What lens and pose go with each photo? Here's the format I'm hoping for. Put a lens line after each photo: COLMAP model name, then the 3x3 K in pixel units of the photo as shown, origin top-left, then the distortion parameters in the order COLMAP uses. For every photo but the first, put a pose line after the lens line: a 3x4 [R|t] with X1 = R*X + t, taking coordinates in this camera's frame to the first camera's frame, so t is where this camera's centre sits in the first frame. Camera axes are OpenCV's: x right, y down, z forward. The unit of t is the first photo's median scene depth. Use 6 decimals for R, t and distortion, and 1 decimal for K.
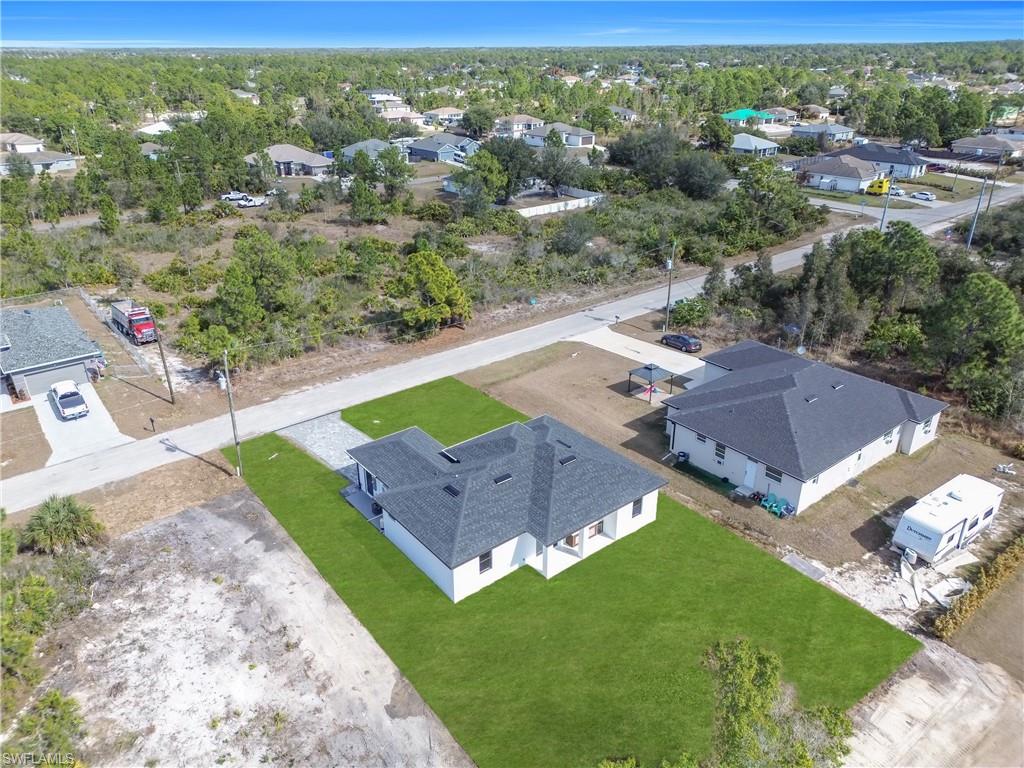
lens RADIAL K [[715.4, 0, 512.0], [0, 715.4, 384.0], [0, 0, 1]] dist [0.070524, -0.082998]
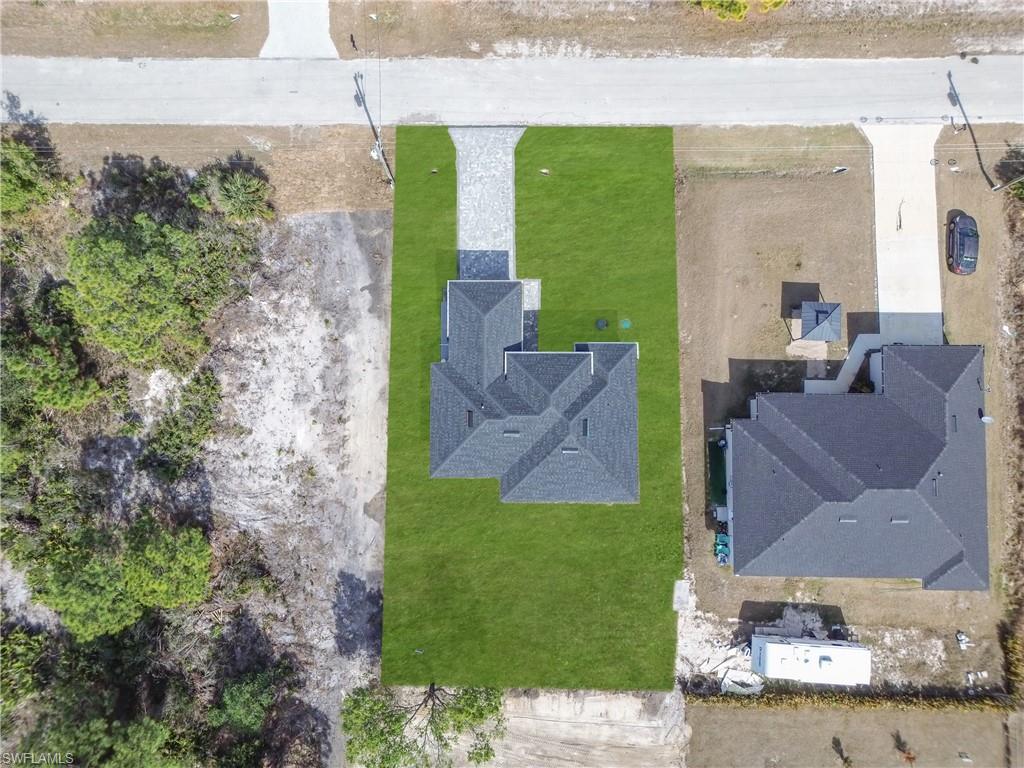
lens RADIAL K [[715.4, 0, 512.0], [0, 715.4, 384.0], [0, 0, 1]] dist [0.070524, -0.082998]
pose [[0.778832, 0.626528, -0.029721, -0.028570], [-0.260595, 0.366317, 0.893254, -0.952231], [0.570536, -0.687949, 0.448569, 0.510160]]
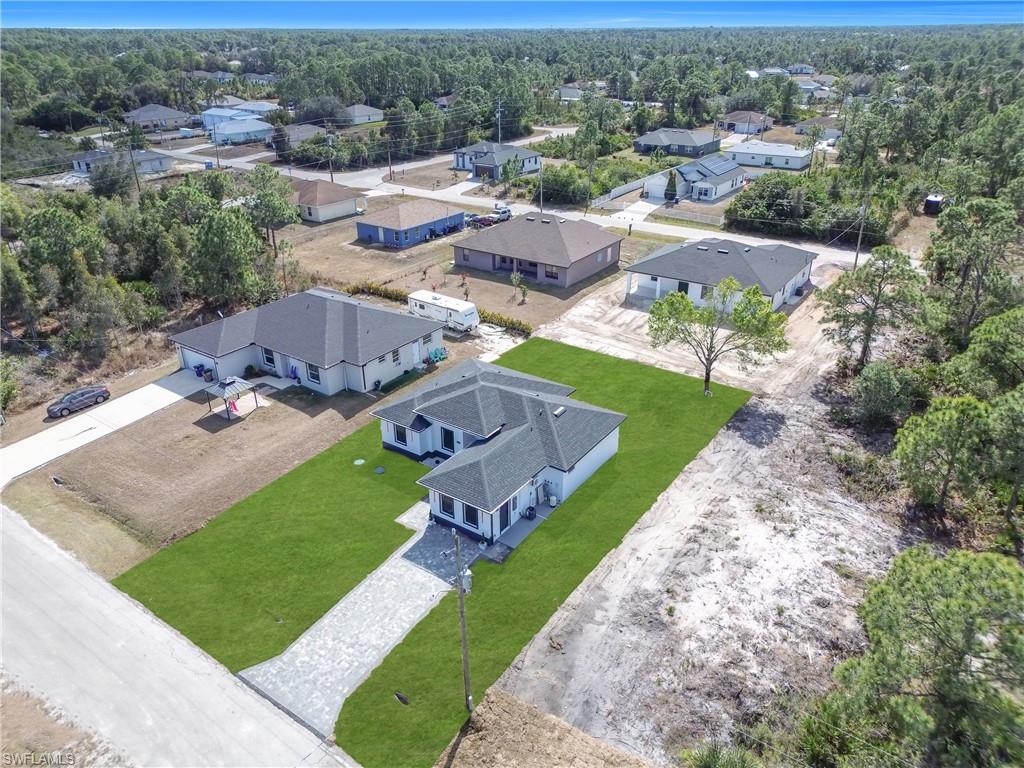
lens RADIAL K [[715.4, 0, 512.0], [0, 715.4, 384.0], [0, 0, 1]] dist [0.070524, -0.082998]
pose [[-0.283736, -0.417378, 0.863302, -0.997227], [0.410011, 0.761044, 0.502696, -0.477020], [-0.866825, 0.496596, -0.044806, 1.053033]]
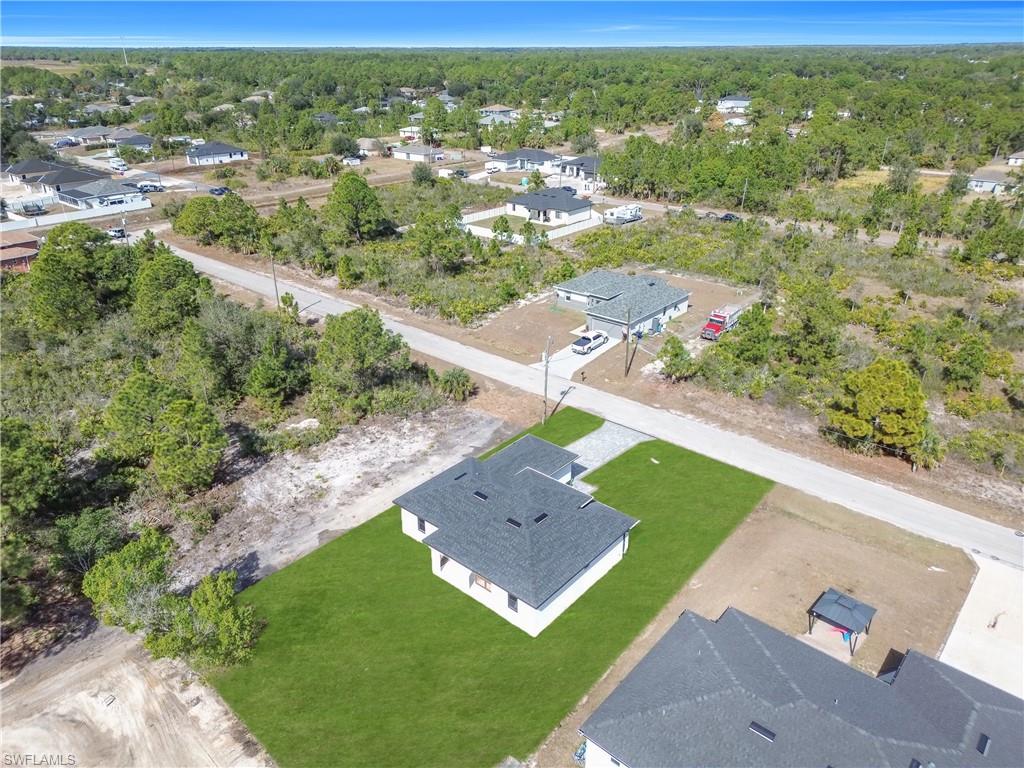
lens RADIAL K [[715.4, 0, 512.0], [0, 715.4, 384.0], [0, 0, 1]] dist [0.070524, -0.082998]
pose [[0.183310, 0.421922, -0.887907, 0.975772], [-0.414997, 0.851998, 0.319181, -0.430372], [0.891165, 0.309969, 0.331276, 0.575648]]
